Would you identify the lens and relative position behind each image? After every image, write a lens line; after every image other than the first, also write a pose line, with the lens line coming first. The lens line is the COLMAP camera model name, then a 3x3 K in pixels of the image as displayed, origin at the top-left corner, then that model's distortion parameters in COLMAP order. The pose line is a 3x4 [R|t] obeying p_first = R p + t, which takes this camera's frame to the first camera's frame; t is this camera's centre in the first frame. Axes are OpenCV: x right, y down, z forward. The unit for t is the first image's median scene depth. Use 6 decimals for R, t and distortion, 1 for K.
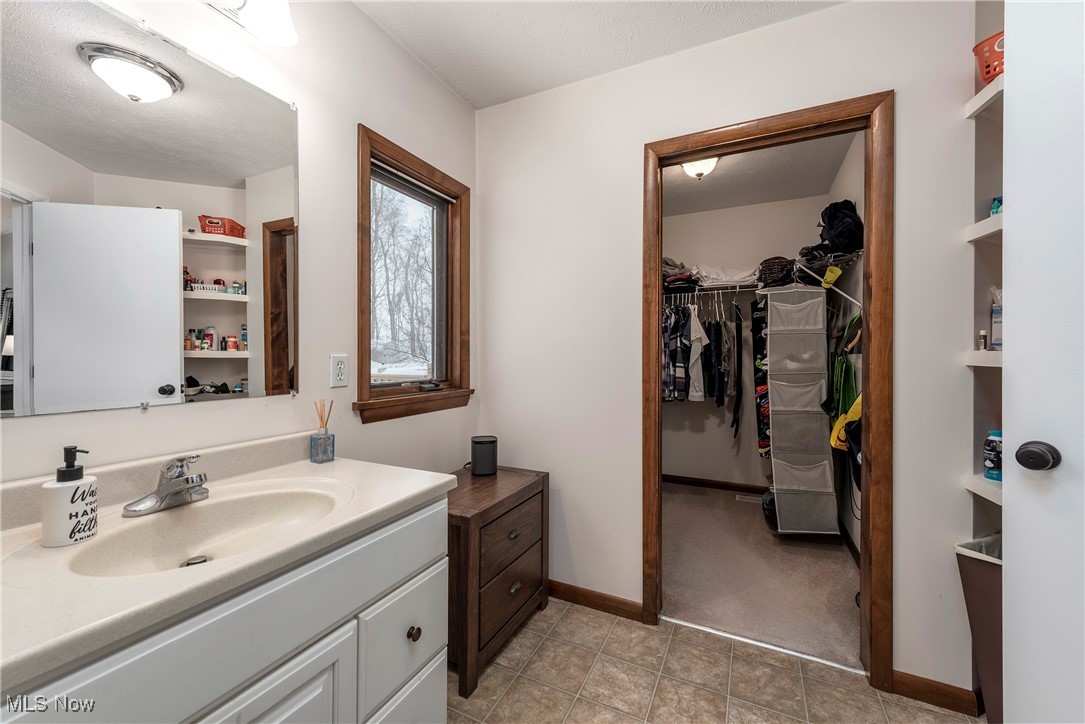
lens RADIAL K [[425.7, 0, 541.3], [0, 425.7, 352.3], [0, 0, 1]] dist [0.015152, -0.003959]
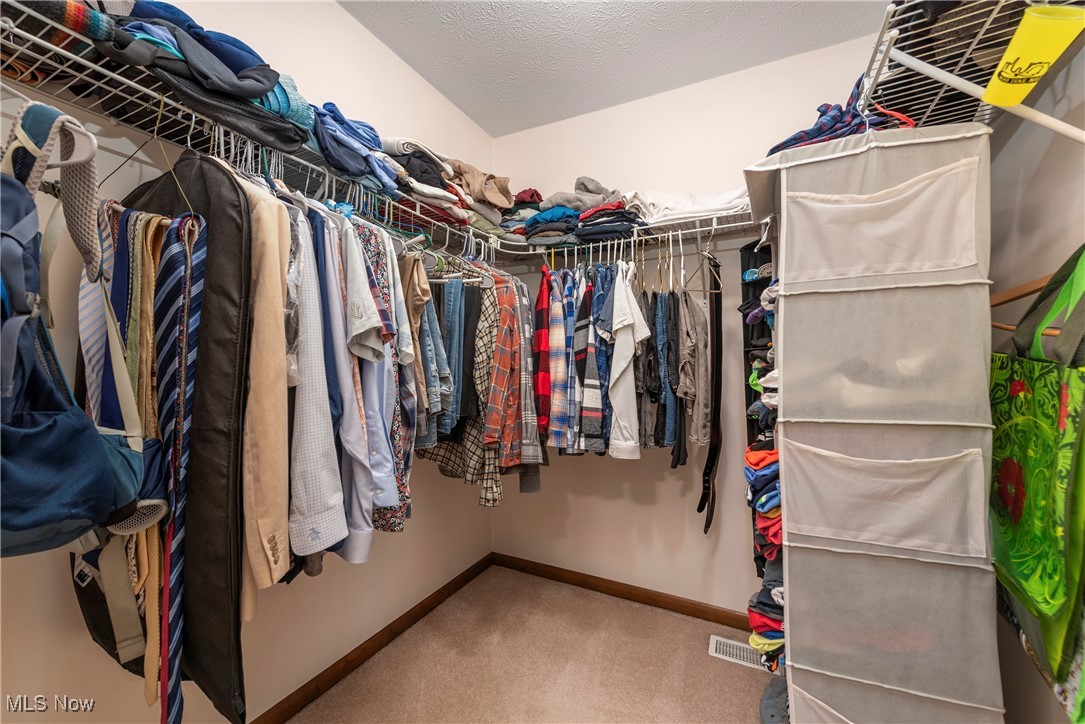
lens RADIAL K [[425.7, 0, 544.6], [0, 425.7, 363.8], [0, 0, 1]] dist [0.015152, -0.003959]
pose [[0.999992, 0.004098, -0.000217, 0.273540], [-0.004096, 0.999951, 0.008986, 0.005018], [0.000254, -0.008985, 0.999960, 0.524483]]
